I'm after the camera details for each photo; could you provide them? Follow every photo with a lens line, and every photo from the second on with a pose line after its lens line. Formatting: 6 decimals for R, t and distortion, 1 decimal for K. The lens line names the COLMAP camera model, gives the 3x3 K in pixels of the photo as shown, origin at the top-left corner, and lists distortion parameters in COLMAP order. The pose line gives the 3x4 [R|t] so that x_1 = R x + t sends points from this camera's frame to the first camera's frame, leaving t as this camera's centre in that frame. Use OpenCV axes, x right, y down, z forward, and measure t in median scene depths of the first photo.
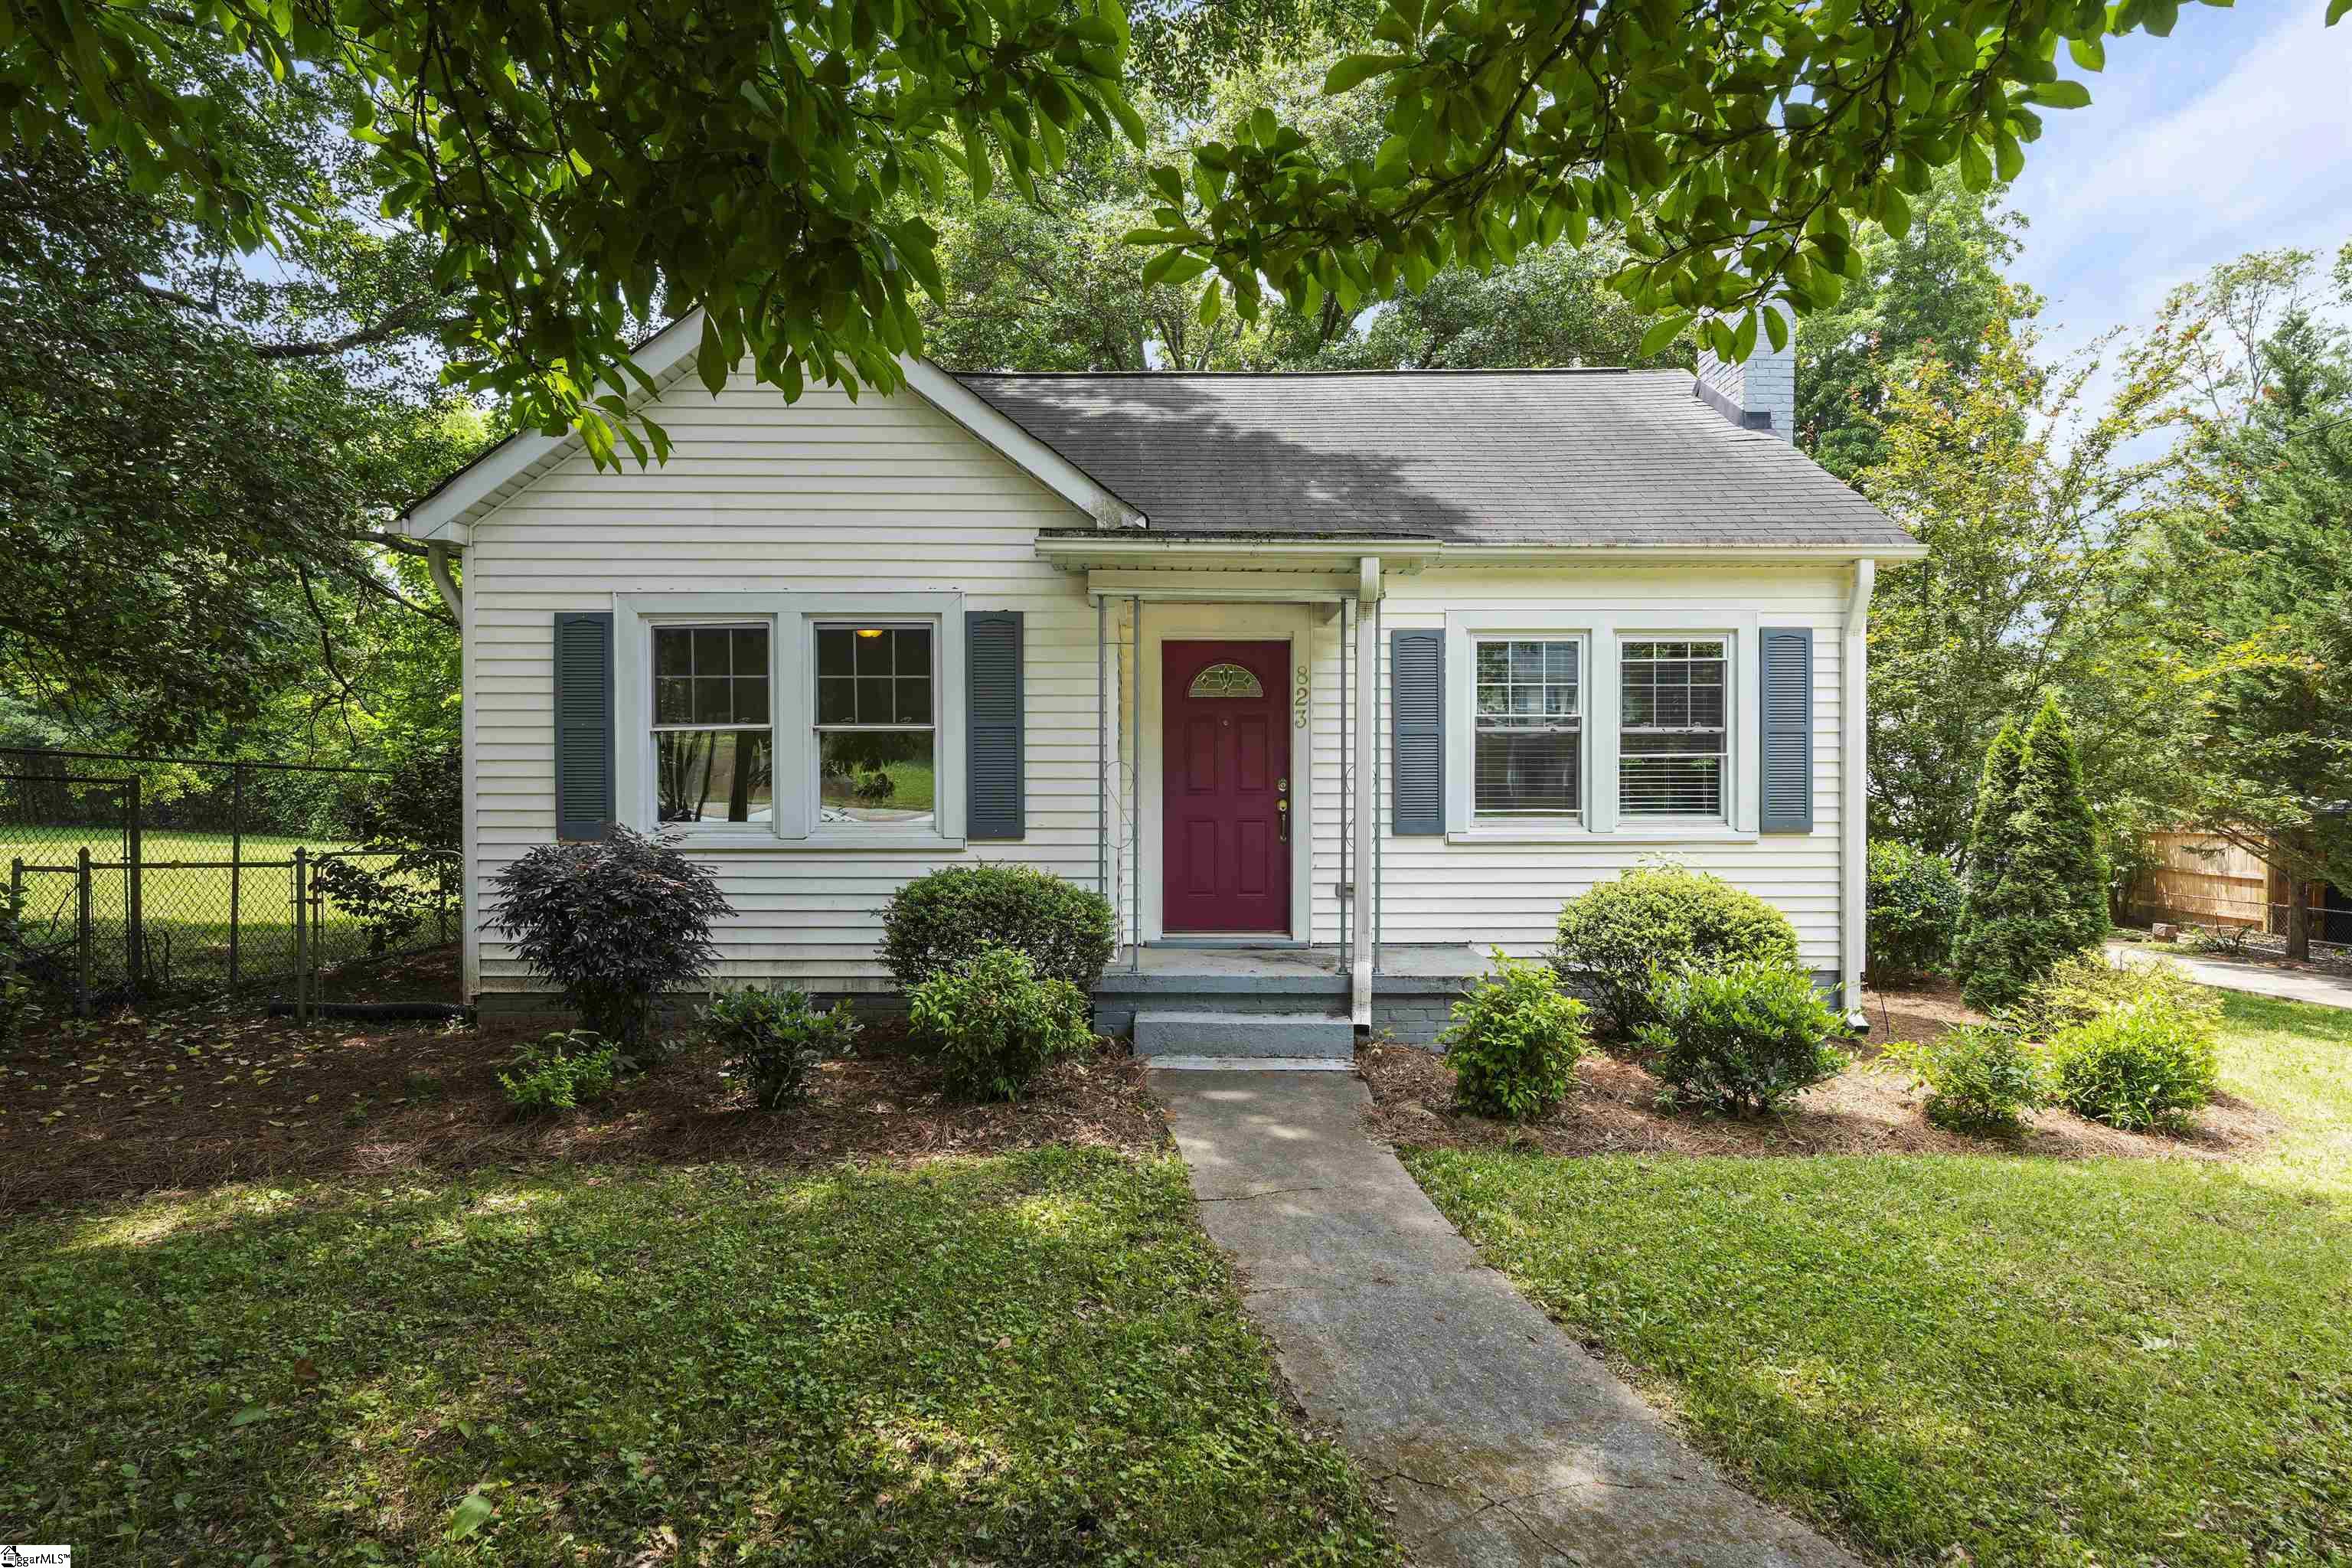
lens RADIAL K [[1187.1, 0, 1169.1], [0, 1187.1, 784.0], [0, 0, 1]] dist [-0.001079, -0.000868]
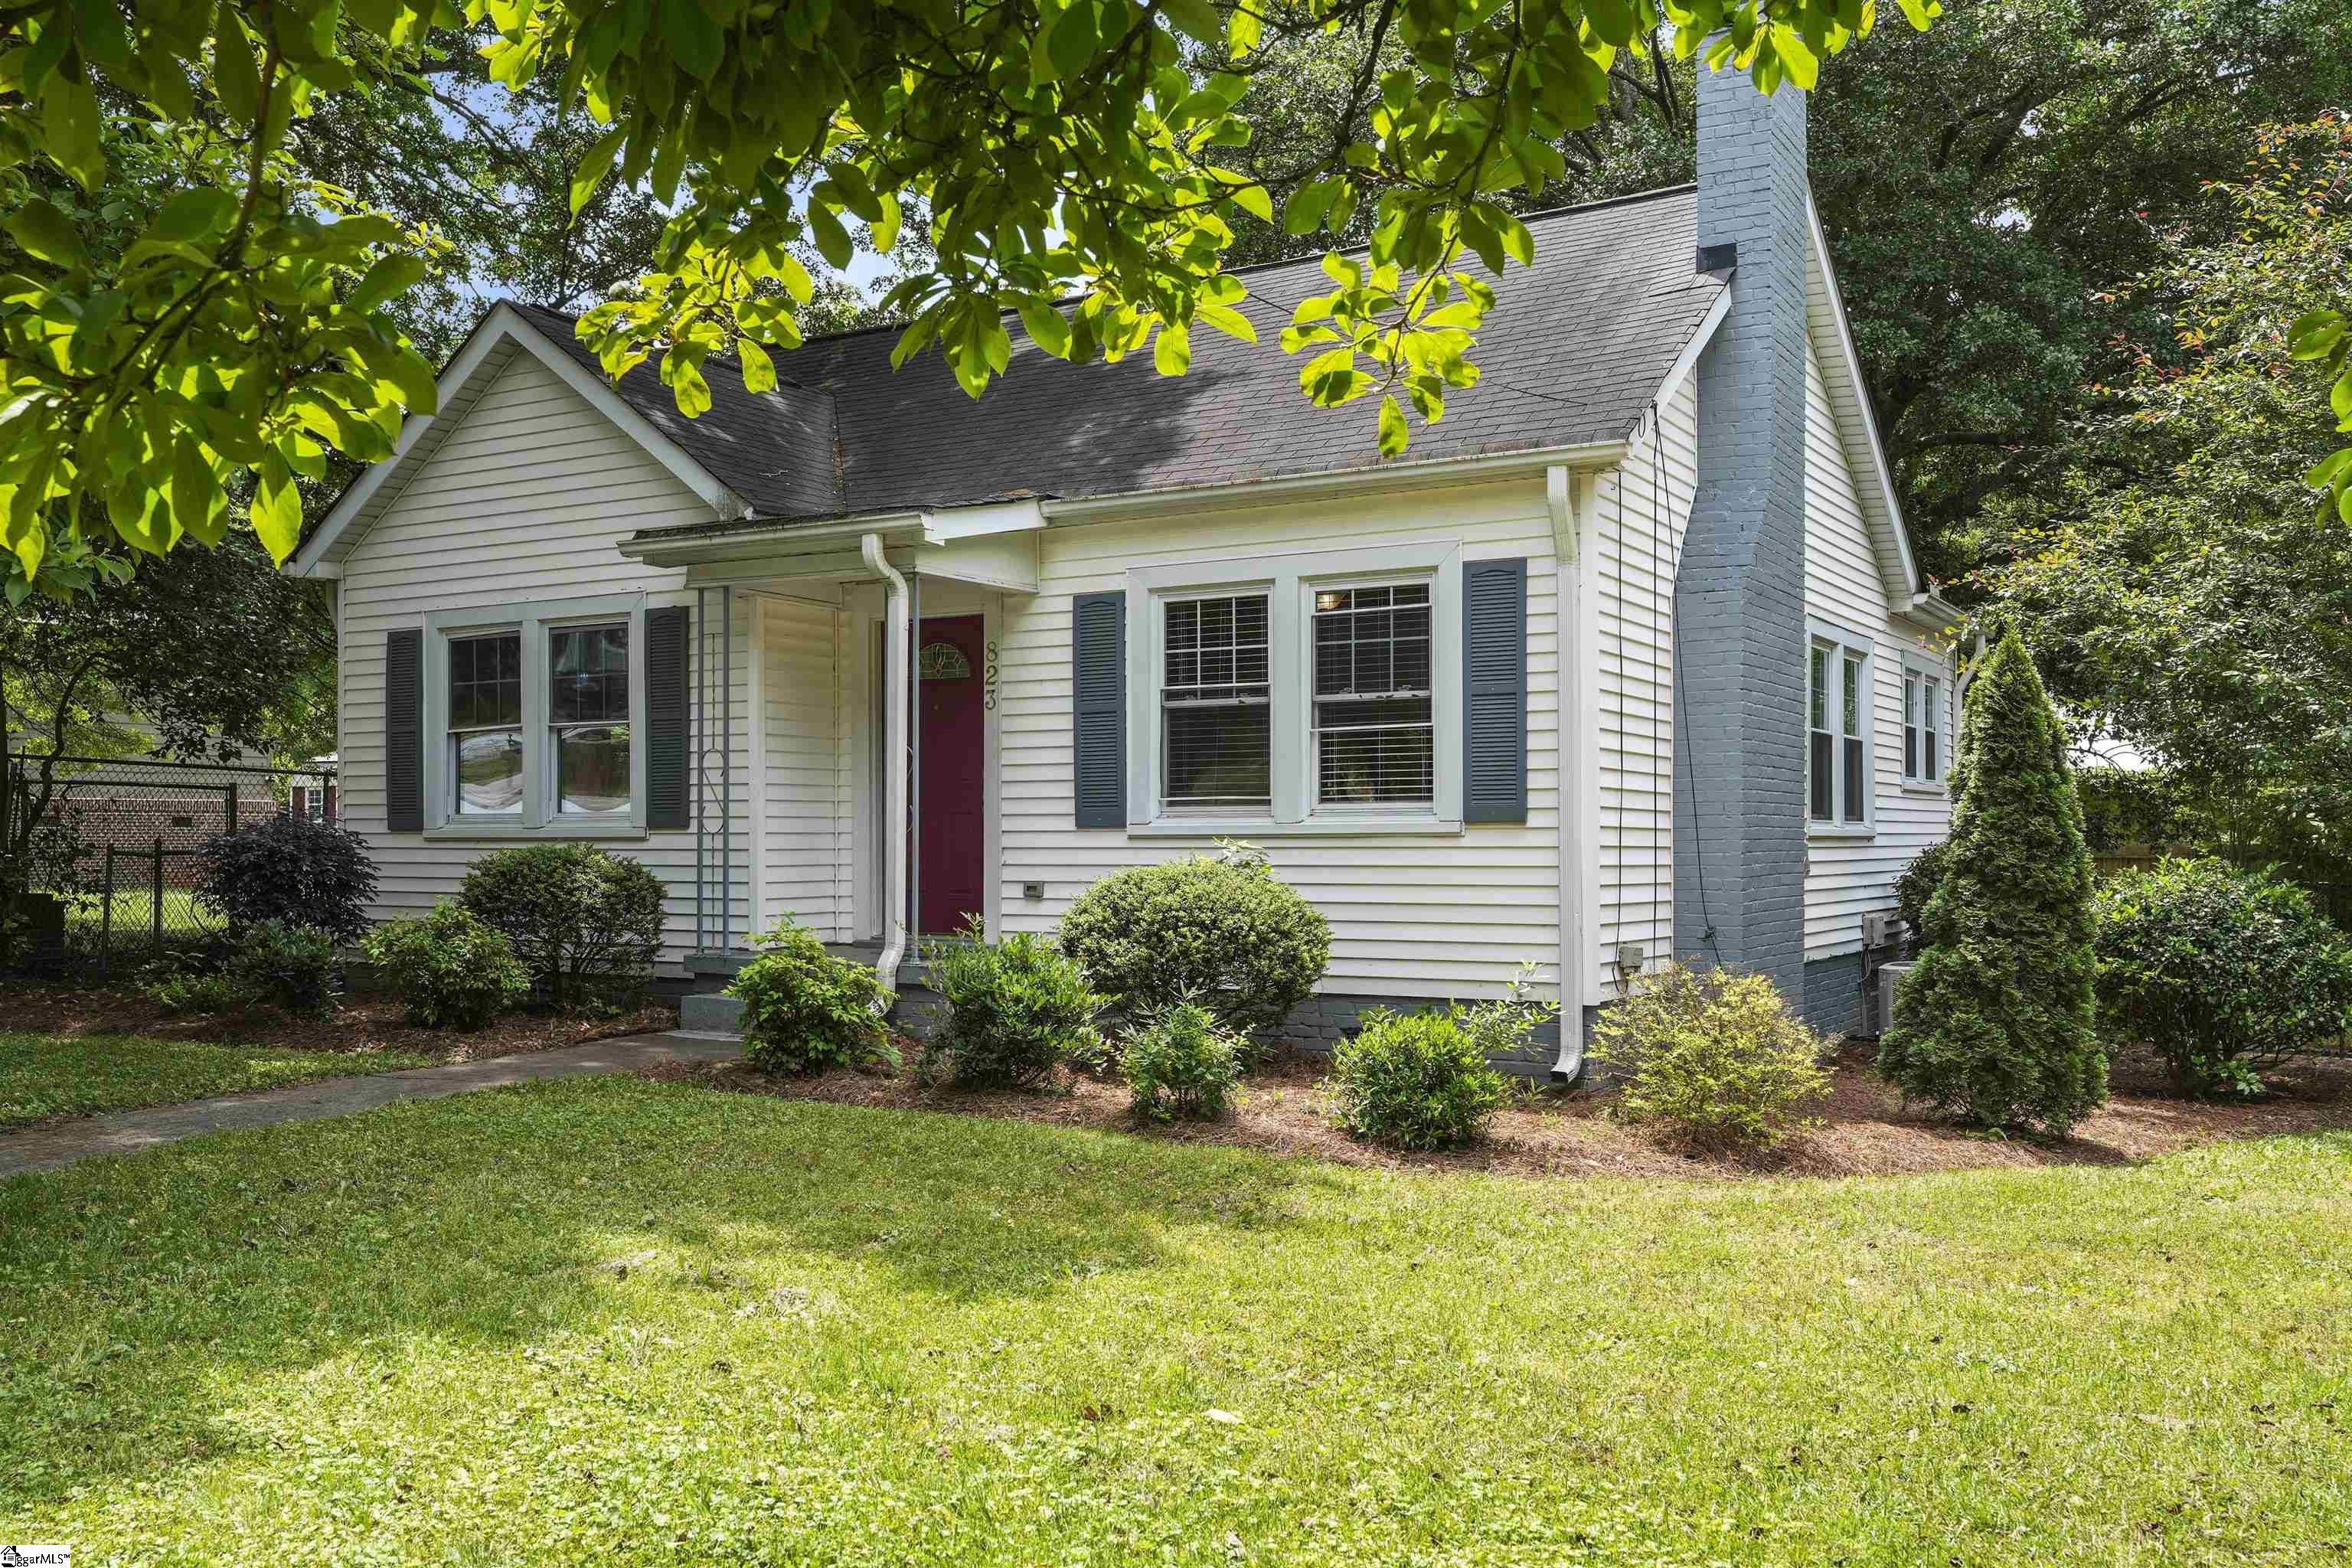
lens RADIAL K [[2008.8, 0, 1179.7], [0, 2008.8, 790.7], [0, 0, 1]] dist [0.004142, 0.011230]
pose [[0.852243, -0.013900, -0.522962, 1.029630], [0.002100, 0.999730, -0.023150, 0.050129], [0.523142, 0.018631, 0.852042, -0.230655]]
